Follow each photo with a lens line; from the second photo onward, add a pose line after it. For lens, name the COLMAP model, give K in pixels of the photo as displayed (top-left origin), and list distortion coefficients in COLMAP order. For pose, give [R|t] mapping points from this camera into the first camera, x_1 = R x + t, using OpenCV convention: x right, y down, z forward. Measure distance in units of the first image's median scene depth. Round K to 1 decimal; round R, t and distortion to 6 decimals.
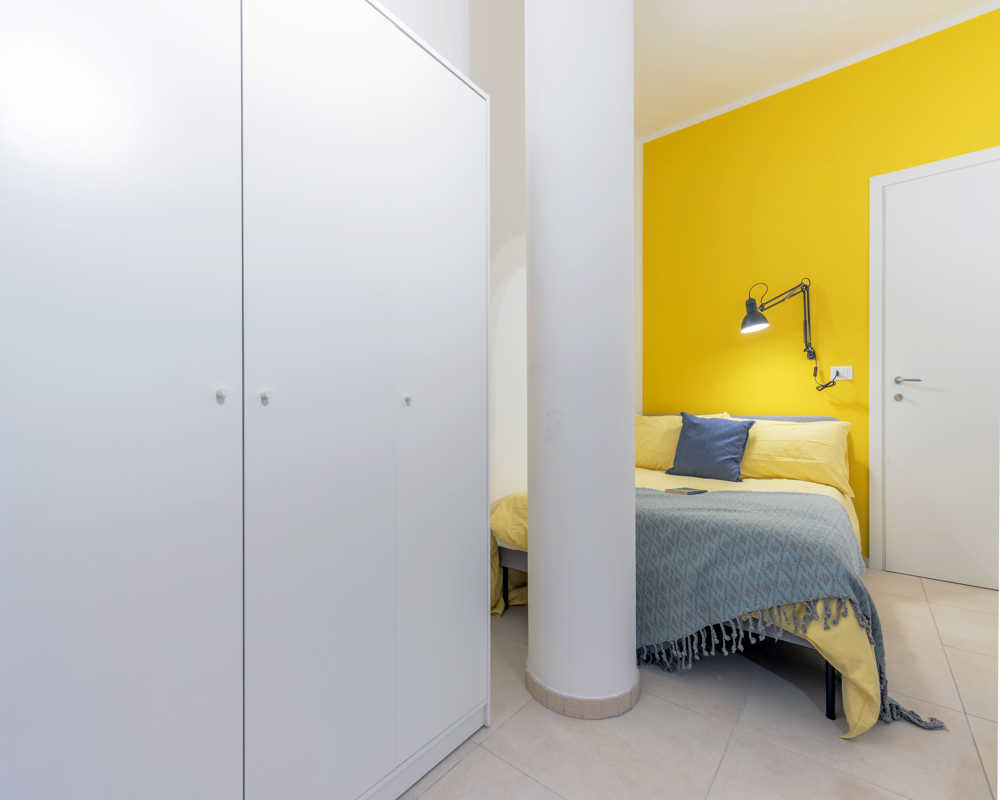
lens RADIAL K [[459.9, 0, 481.4], [0, 459.9, 405.2], [0, 0, 1]] dist [0.002933, 0.000605]
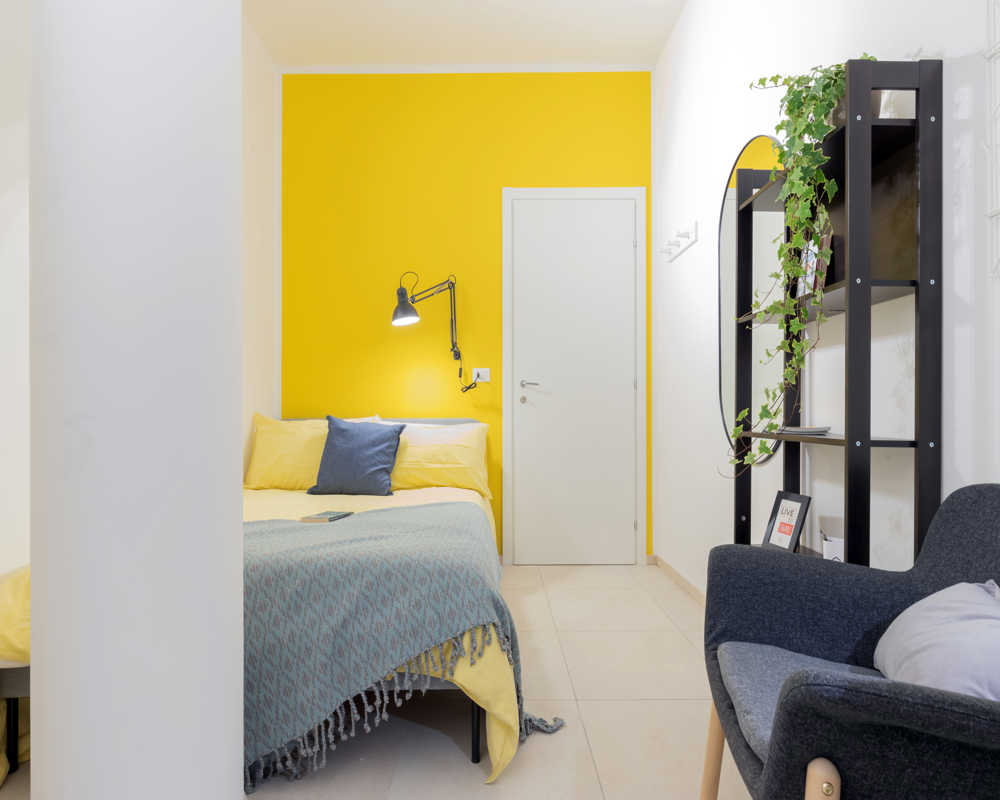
lens RADIAL K [[519.7, 0, 498.6], [0, 519.7, 410.2], [0, 0, 1]] dist [-0.002034, 0.000747]
pose [[0.762741, -0.004286, 0.646690, 0.123435], [0.000018, 0.999978, 0.006607, -0.000524], [-0.646704, -0.005027, 0.762724, 0.178660]]
